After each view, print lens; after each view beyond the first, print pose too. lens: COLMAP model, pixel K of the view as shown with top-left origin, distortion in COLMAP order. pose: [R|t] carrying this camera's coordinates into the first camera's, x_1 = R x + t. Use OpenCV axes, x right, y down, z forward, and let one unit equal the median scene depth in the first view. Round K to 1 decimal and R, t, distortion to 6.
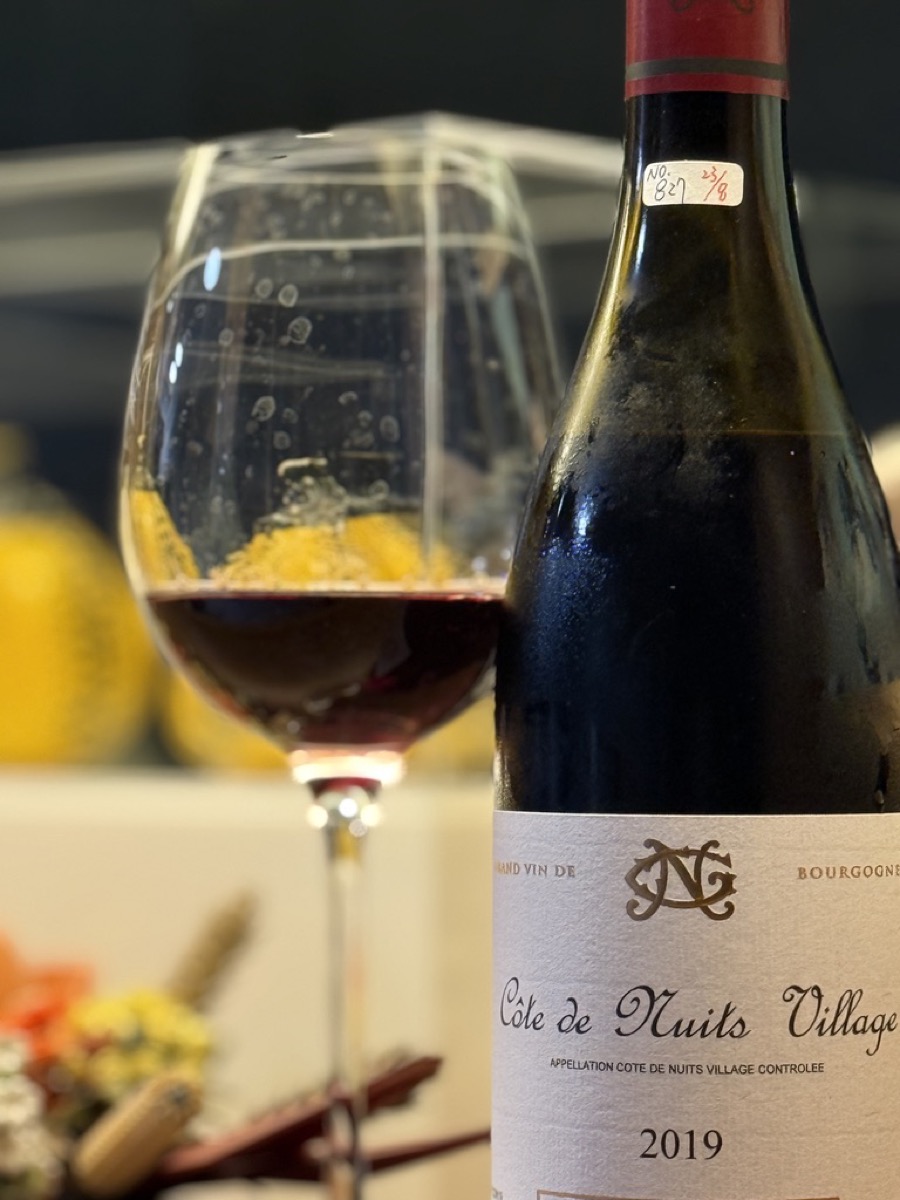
lens RADIAL K [[4229.1, 0, 445.1], [0, 4229.1, 600.2], [0, 0, 1]] dist [0.103872, 0.000000]
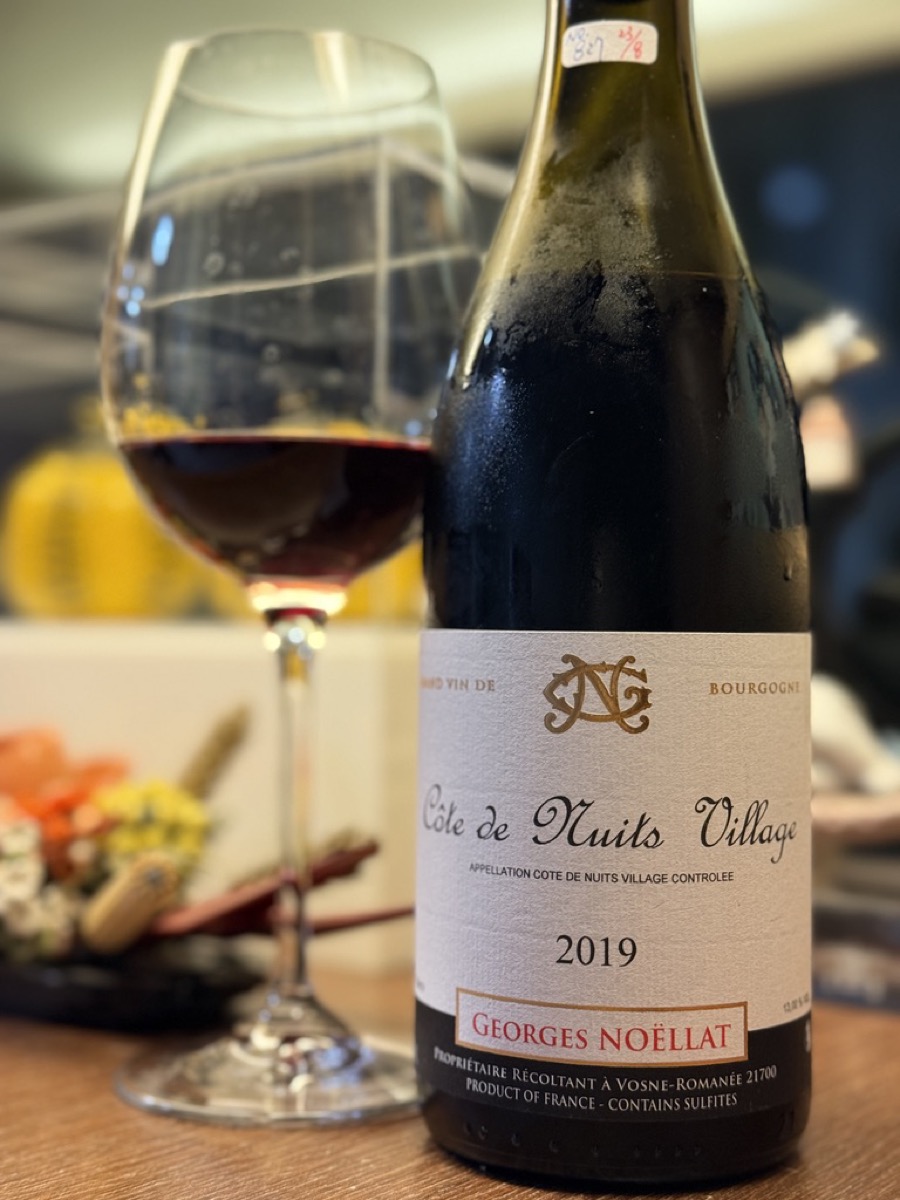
lens RADIAL K [[1742.6, 0, 458.3], [0, 1742.6, 604.2], [0, 0, 1]] dist [0.143996, 0.000000]
pose [[0.999793, 0.007400, 0.018951, 0.013105], [-0.007560, 0.999936, 0.008379, 0.039726], [-0.018888, -0.008520, 0.999785, 0.559789]]
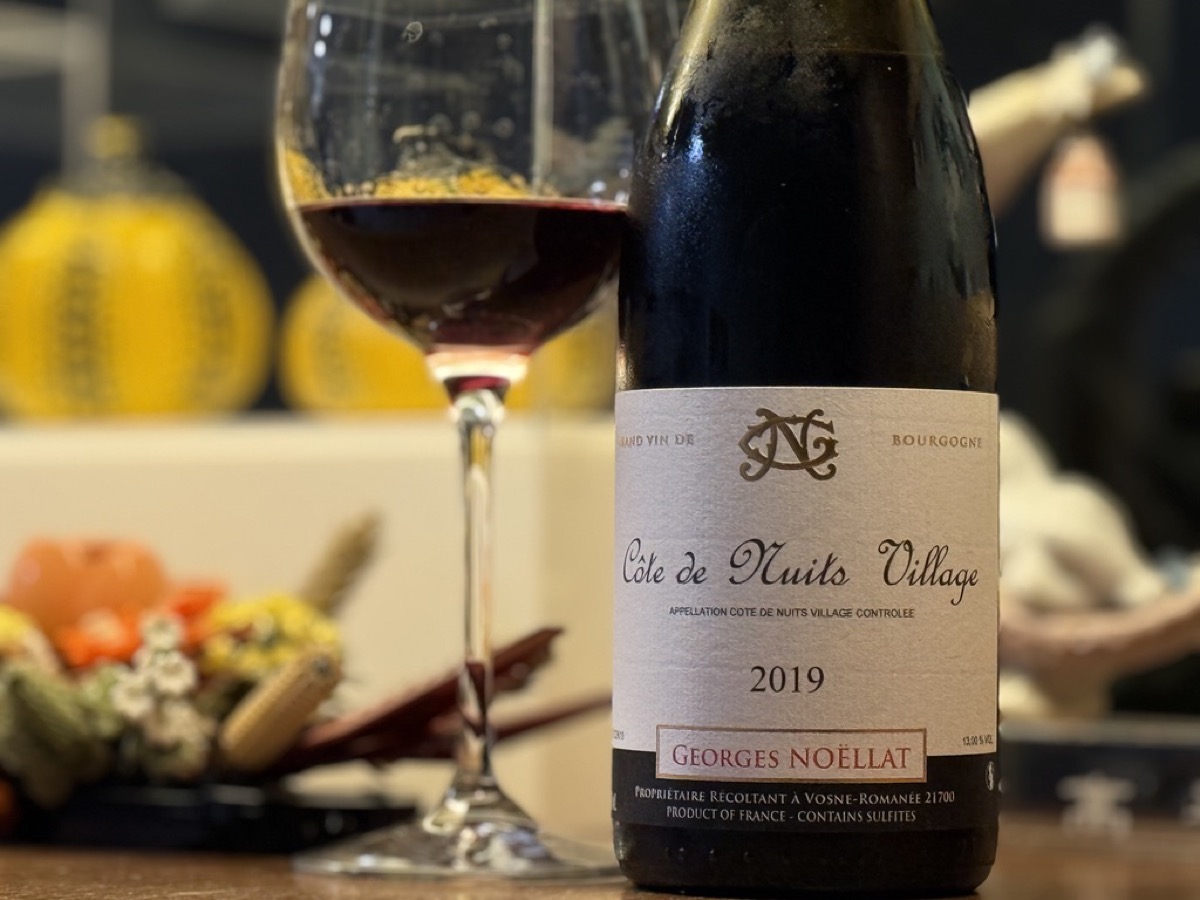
lens RADIAL K [[4229.1, 0, 602.6], [0, 4229.1, 446.5], [0, 0, 1]] dist [0.103872, 0.000000]
pose [[0.999336, 0.007778, 0.035585, -0.032710], [-0.007696, 0.999967, -0.002444, 0.067908], [-0.035603, 0.002168, 0.999364, -0.116122]]
